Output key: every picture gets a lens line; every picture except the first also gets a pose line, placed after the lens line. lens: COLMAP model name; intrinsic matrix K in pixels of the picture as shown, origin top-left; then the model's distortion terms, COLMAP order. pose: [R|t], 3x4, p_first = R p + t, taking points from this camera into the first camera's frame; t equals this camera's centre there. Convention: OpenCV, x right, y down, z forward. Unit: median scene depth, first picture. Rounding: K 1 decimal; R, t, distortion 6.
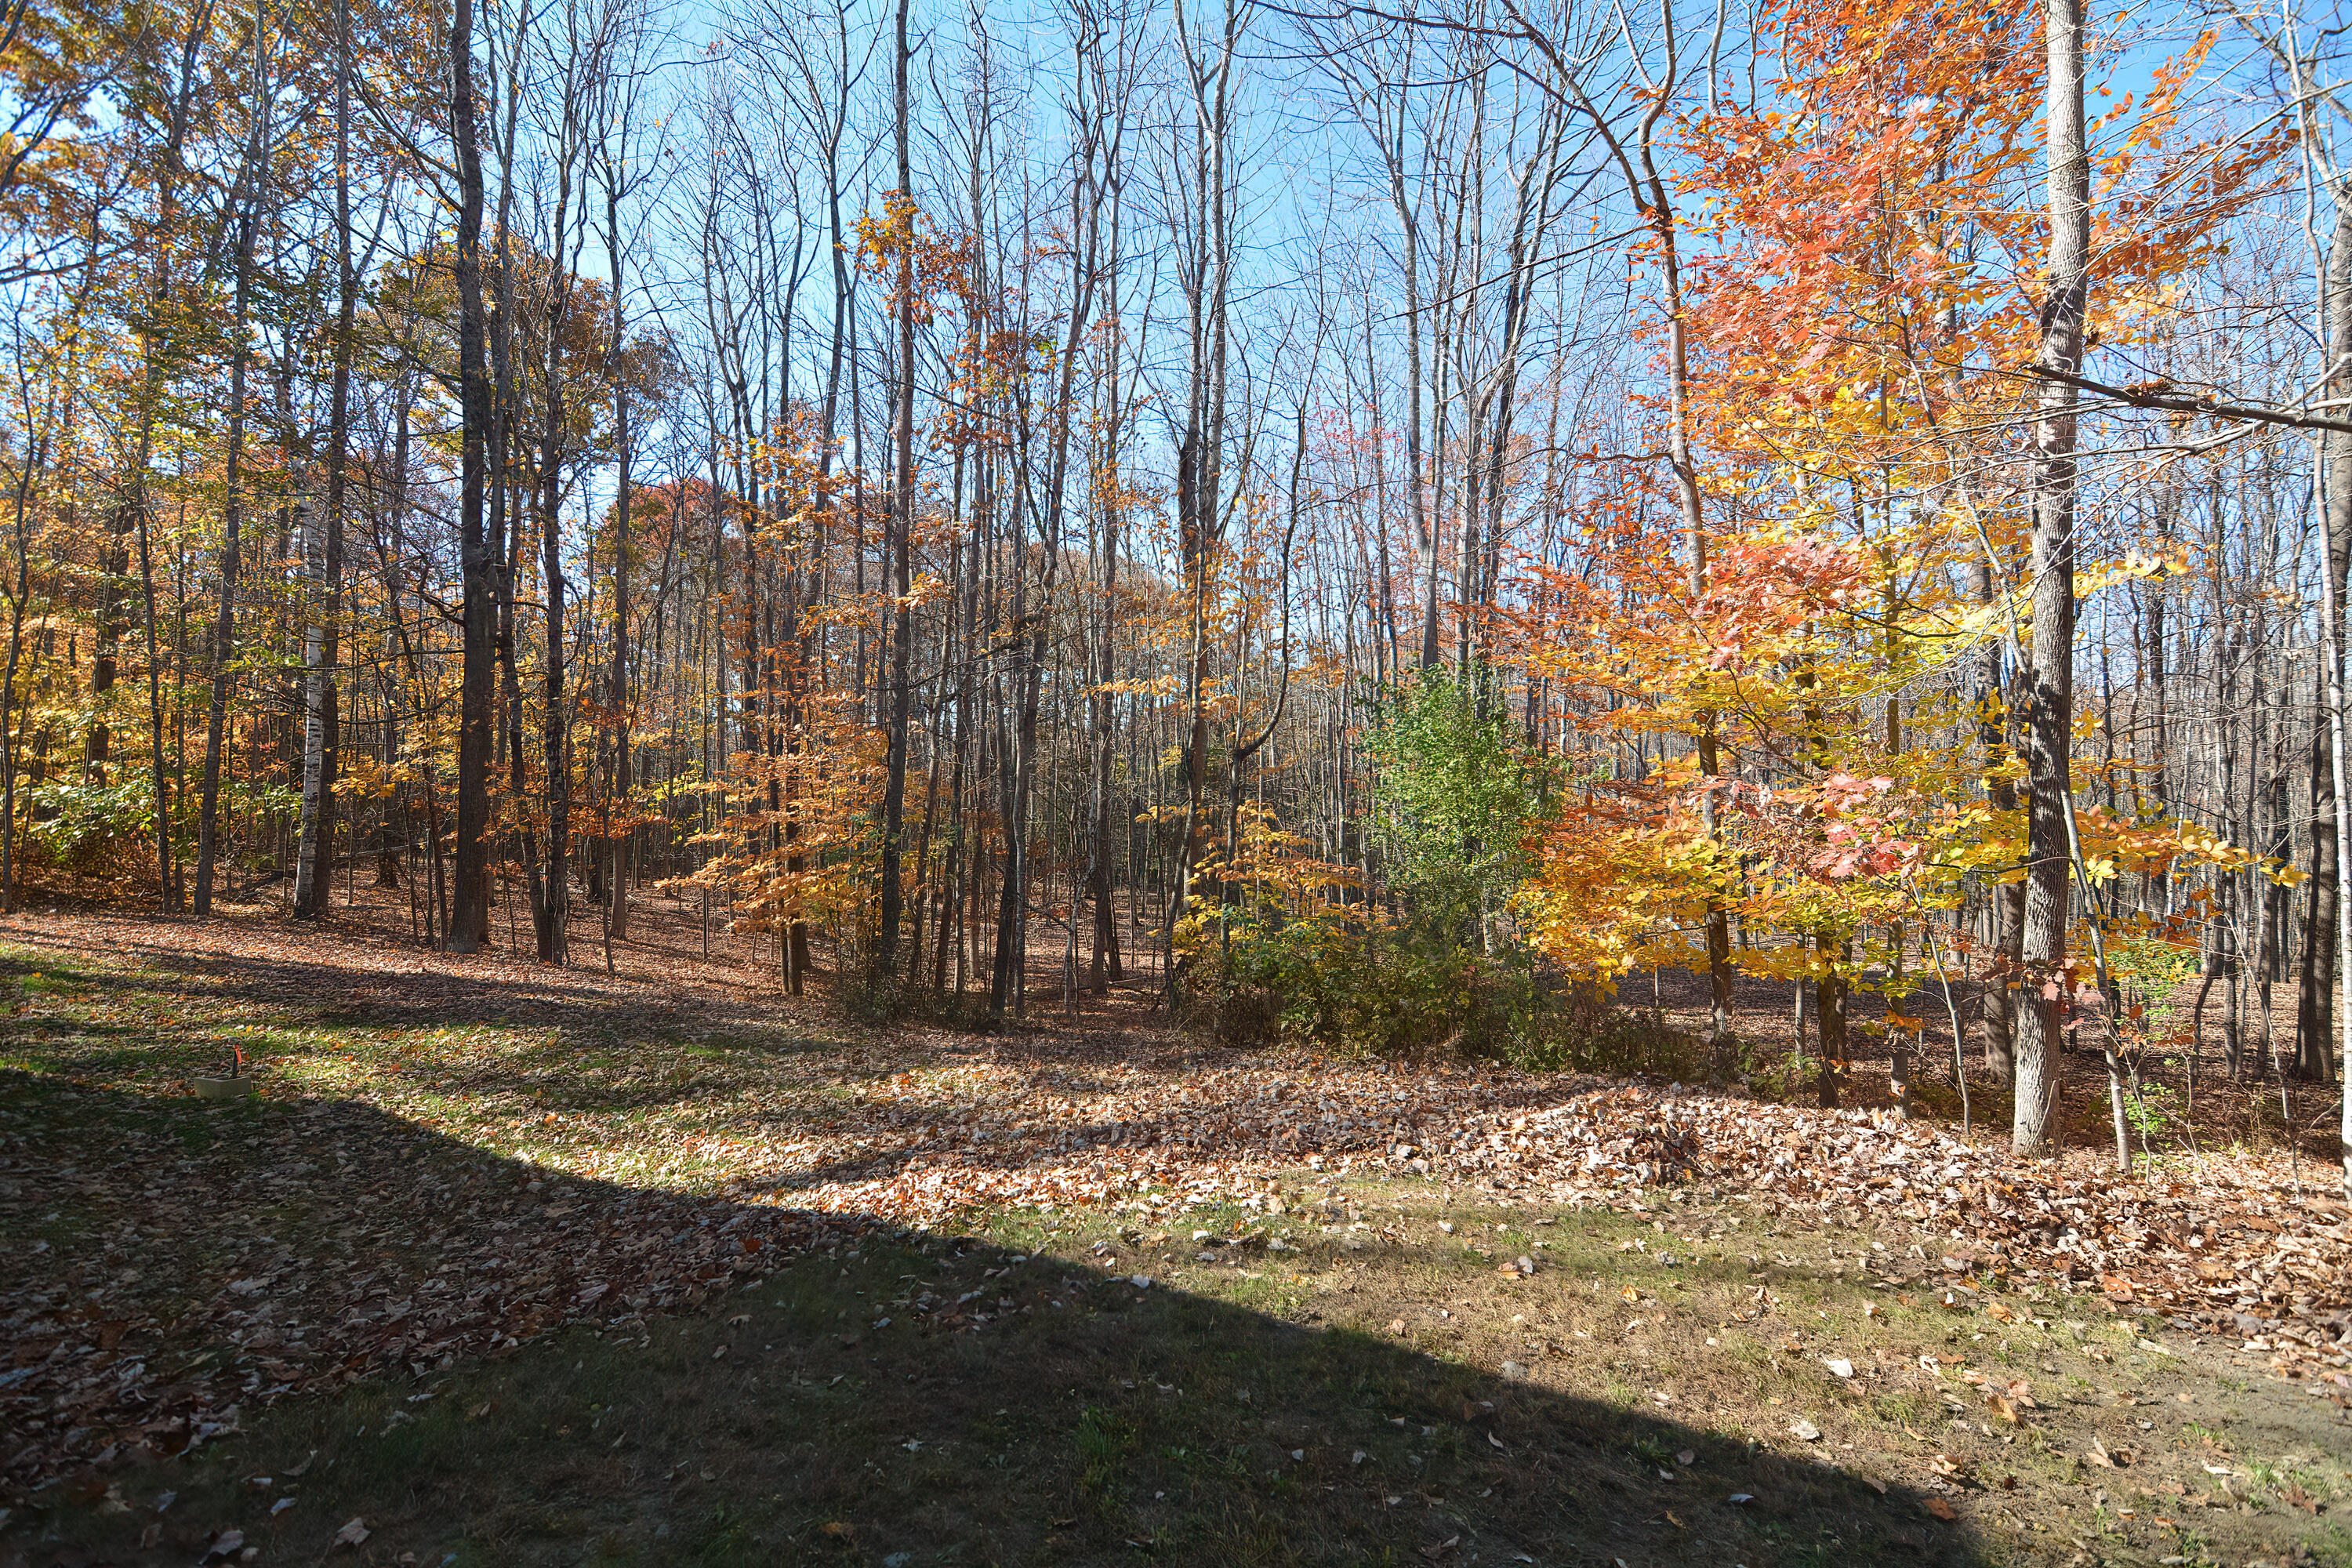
lens RADIAL K [[1183.0, 0, 1203.3], [0, 1183.0, 758.5], [0, 0, 1]] dist [0.015609, -0.016579]
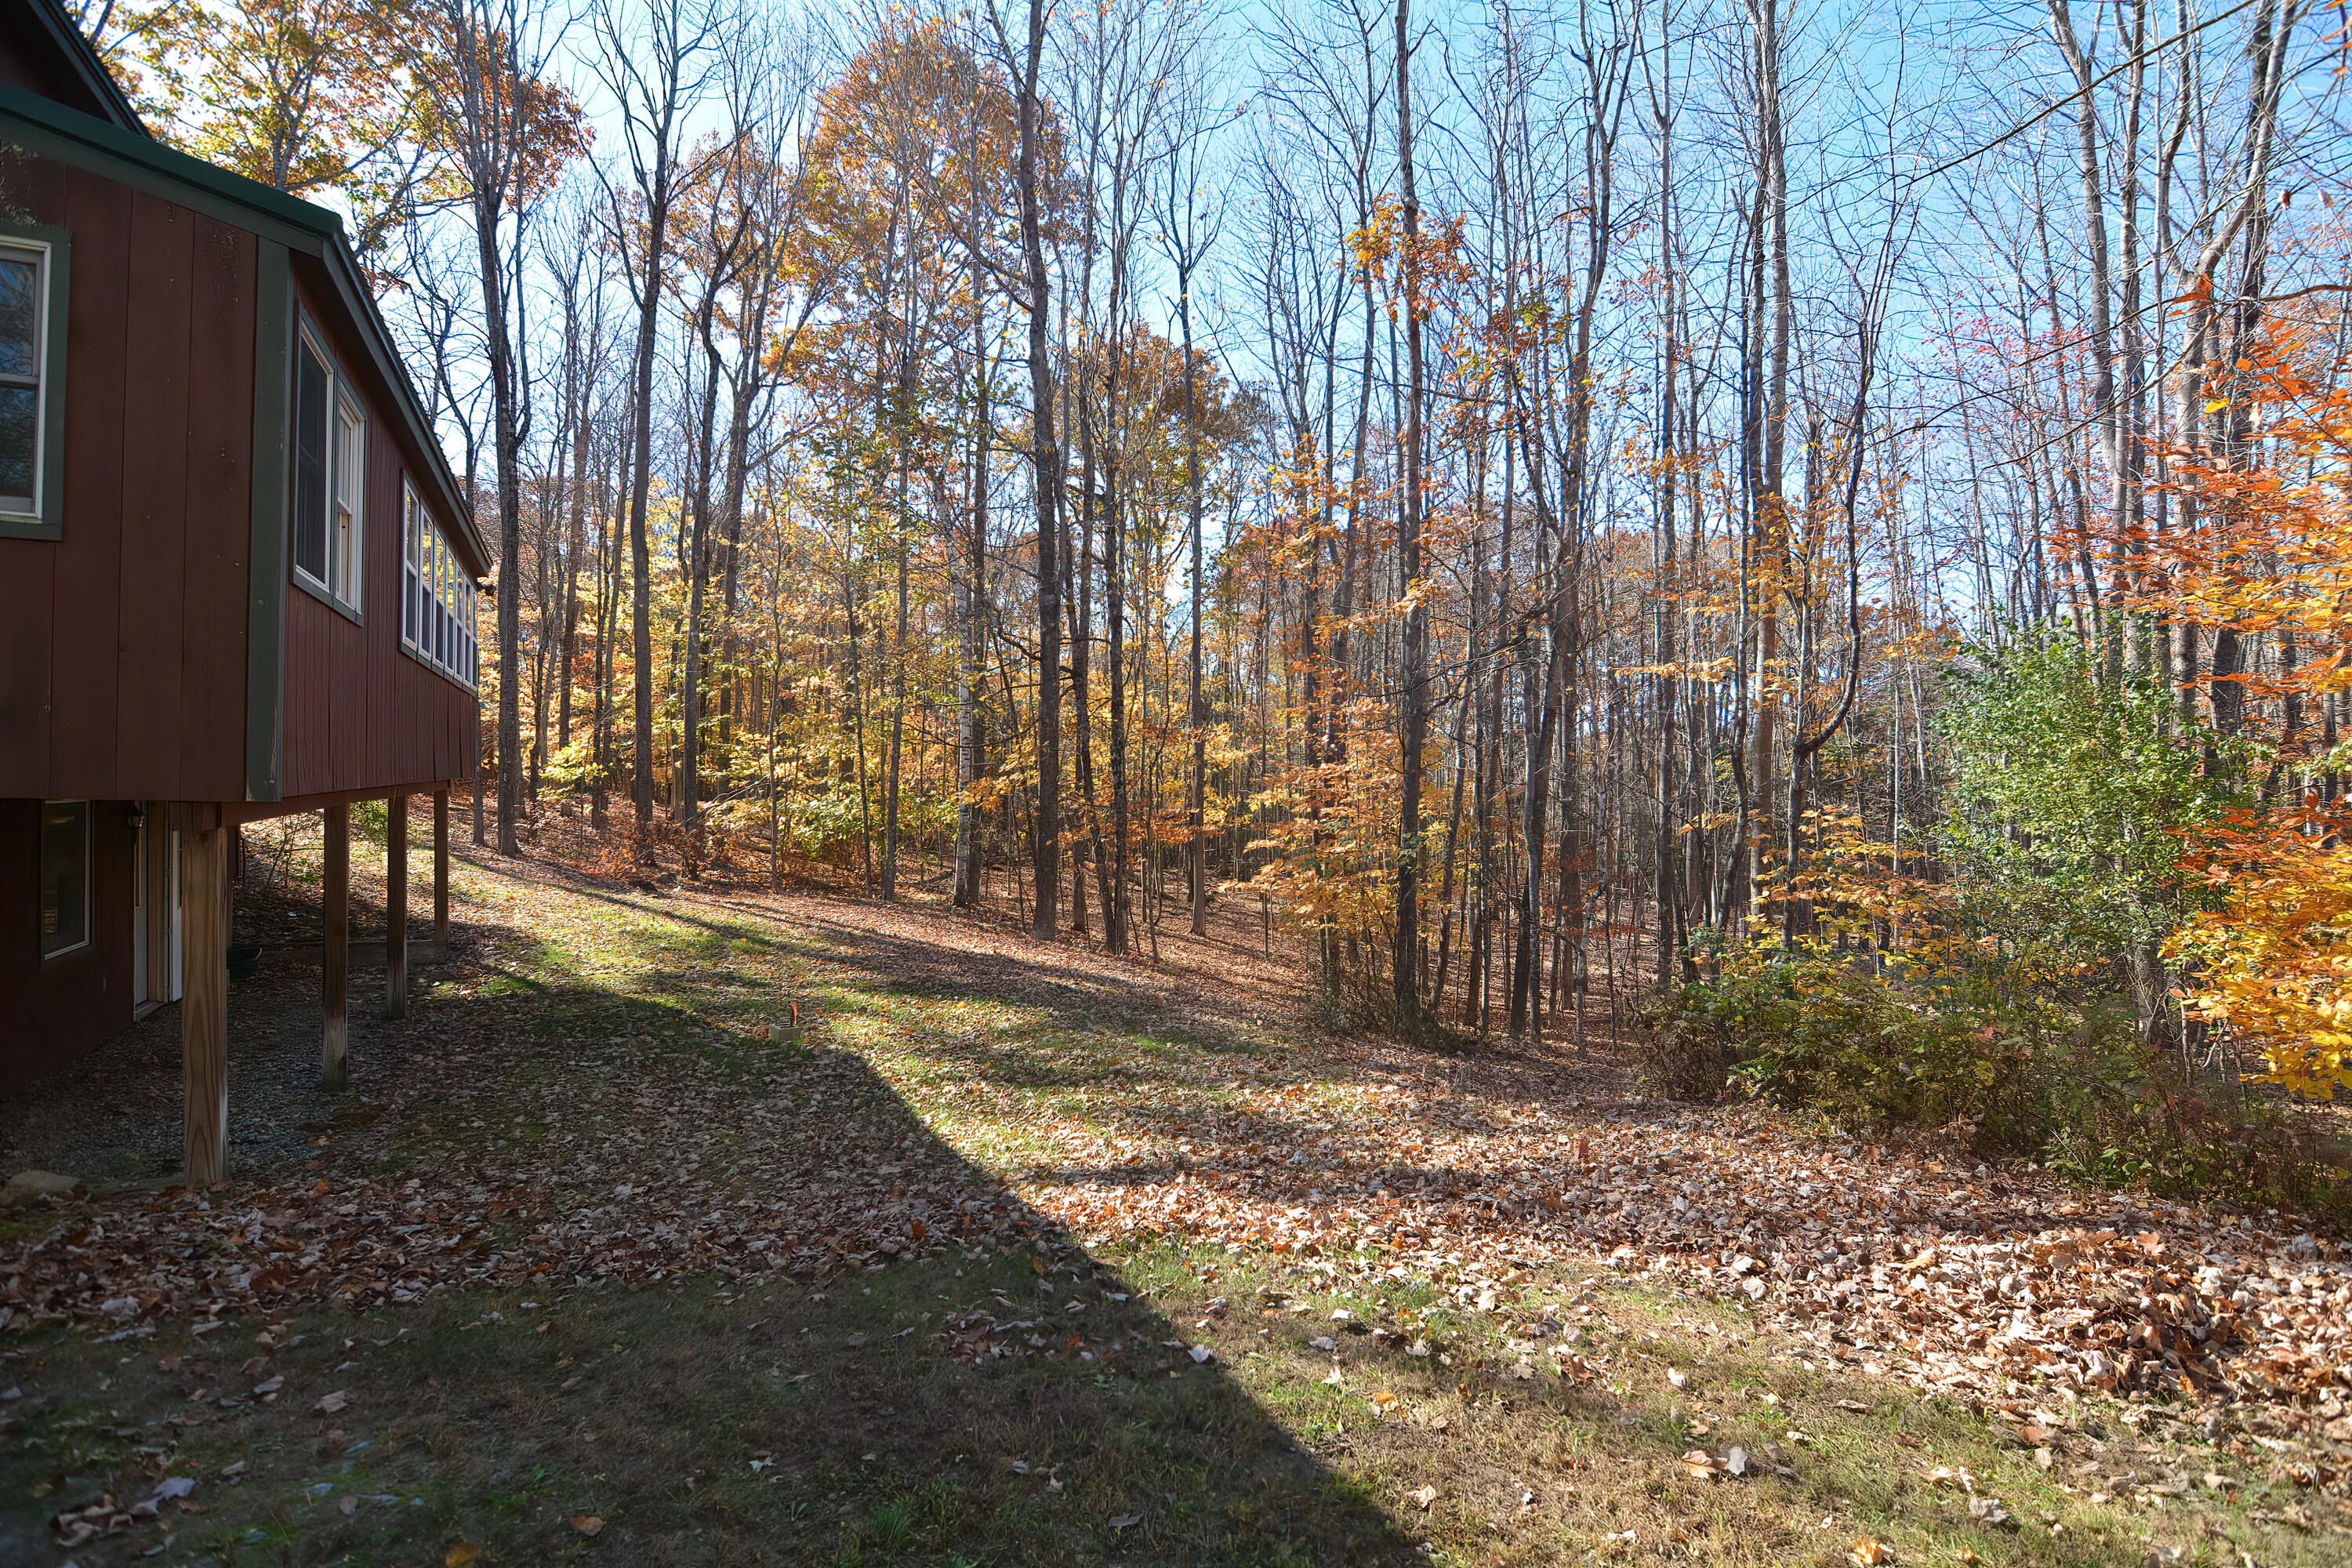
lens RADIAL K [[1183.0, 0, 1203.3], [0, 1183.0, 758.5], [0, 0, 1]] dist [0.015609, -0.016579]
pose [[0.856637, -0.027884, -0.515165, 0.213311], [0.022263, 0.999606, -0.017085, 0.015005], [0.515439, 0.003167, 0.856921, 0.145584]]
